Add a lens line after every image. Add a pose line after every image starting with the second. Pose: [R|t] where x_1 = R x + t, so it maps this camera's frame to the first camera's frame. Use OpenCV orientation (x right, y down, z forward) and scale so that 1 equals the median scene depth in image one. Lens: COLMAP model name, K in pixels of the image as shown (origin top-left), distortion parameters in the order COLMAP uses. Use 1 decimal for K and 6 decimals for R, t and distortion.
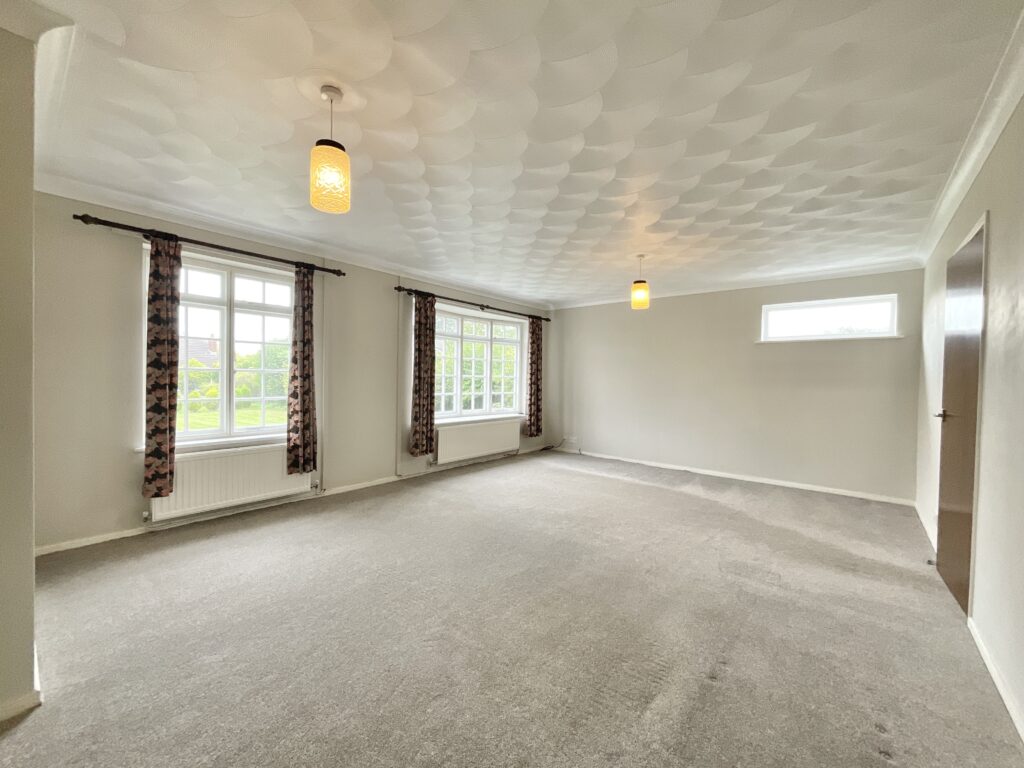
lens RADIAL K [[413.8, 0, 517.6], [0, 413.8, 383.4], [0, 0, 1]] dist [0.000504, 0.000034]
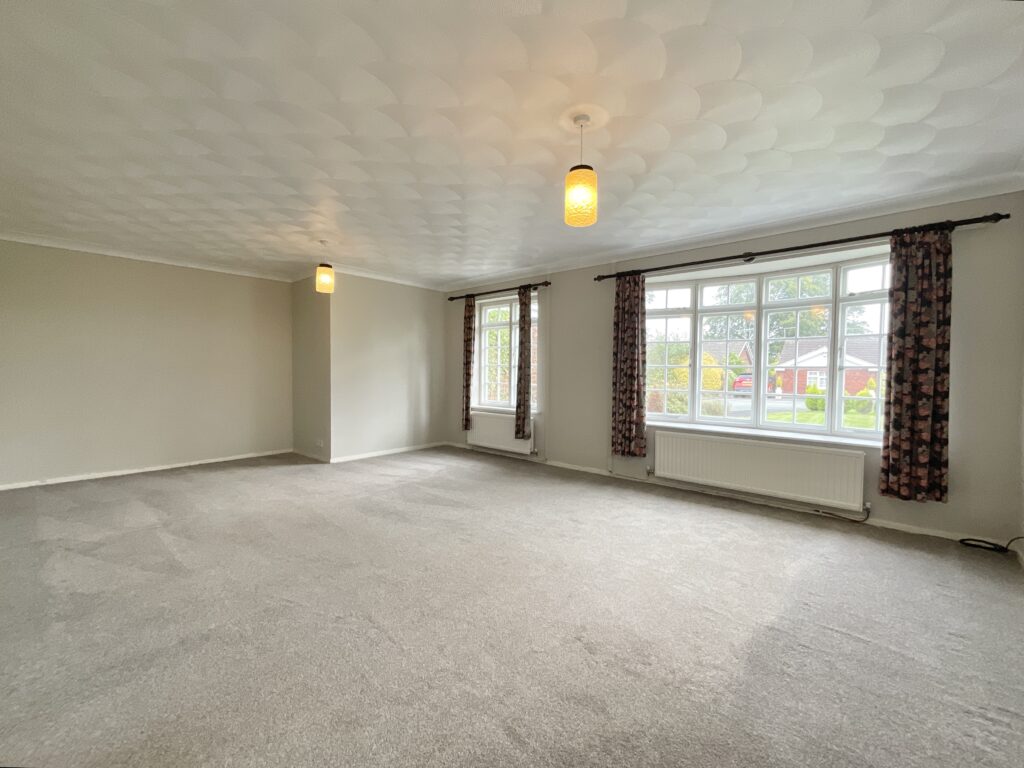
lens RADIAL K [[413.8, 0, 517.6], [0, 413.8, 383.4], [0, 0, 1]] dist [0.000504, 0.000034]
pose [[-0.013120, 0.006547, -0.999892, 0.622982], [-0.027844, 0.999588, 0.006911, 0.017112], [0.999526, 0.027932, -0.012932, 0.737888]]
